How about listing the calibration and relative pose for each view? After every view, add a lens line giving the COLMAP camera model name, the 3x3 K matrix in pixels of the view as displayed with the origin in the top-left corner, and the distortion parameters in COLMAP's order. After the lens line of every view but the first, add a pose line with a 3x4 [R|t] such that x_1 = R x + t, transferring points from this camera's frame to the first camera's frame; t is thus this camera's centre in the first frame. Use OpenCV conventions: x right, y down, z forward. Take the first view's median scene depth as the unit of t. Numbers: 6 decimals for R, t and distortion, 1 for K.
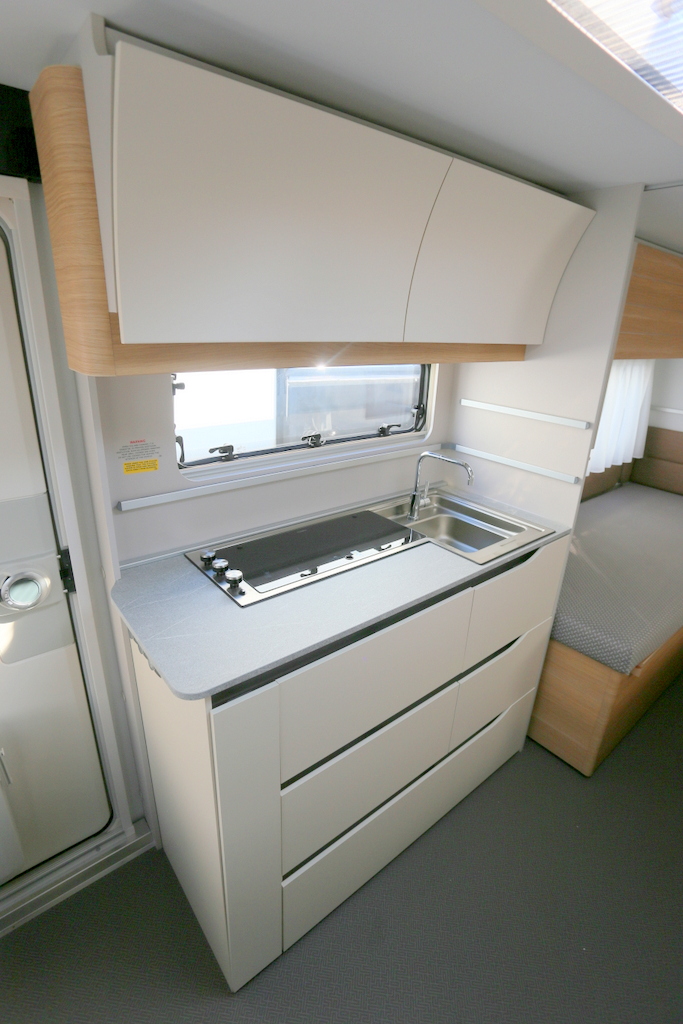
lens RADIAL K [[500.1, 0, 341.5], [0, 500.1, 512.0], [0, 0, 1]] dist [-0.059222, 0.021642]
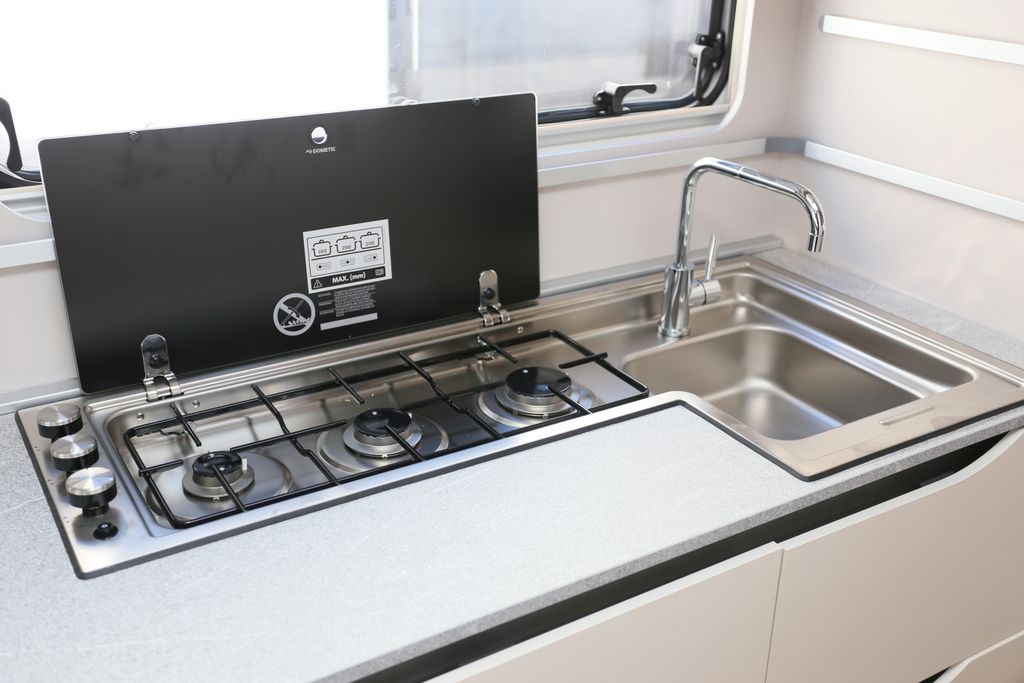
lens RADIAL K [[1074.3, 0, 512.0], [0, 1074.3, 341.5], [0, 0, 1]] dist [0.011707, 0.007726]
pose [[0.991201, 0.036026, -0.127365, 0.132694], [-0.030497, 0.998517, 0.045094, -0.015194], [0.128801, -0.040813, 0.990830, 0.179085]]
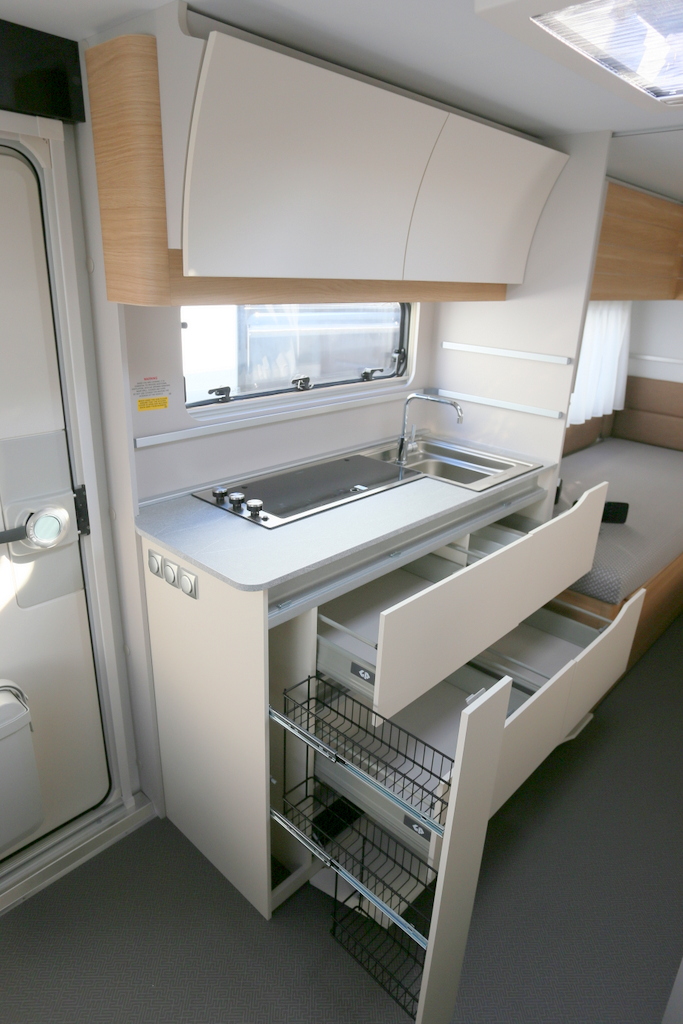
lens RADIAL K [[633.5, 0, 341.5], [0, 633.5, 512.0], [0, 0, 1]] dist [-0.024106, 0.003880]
pose [[0.991384, -0.048712, 0.121590, -0.137126], [0.048513, 0.998812, 0.004595, 0.101630], [-0.121669, 0.001344, 0.992570, -0.234781]]
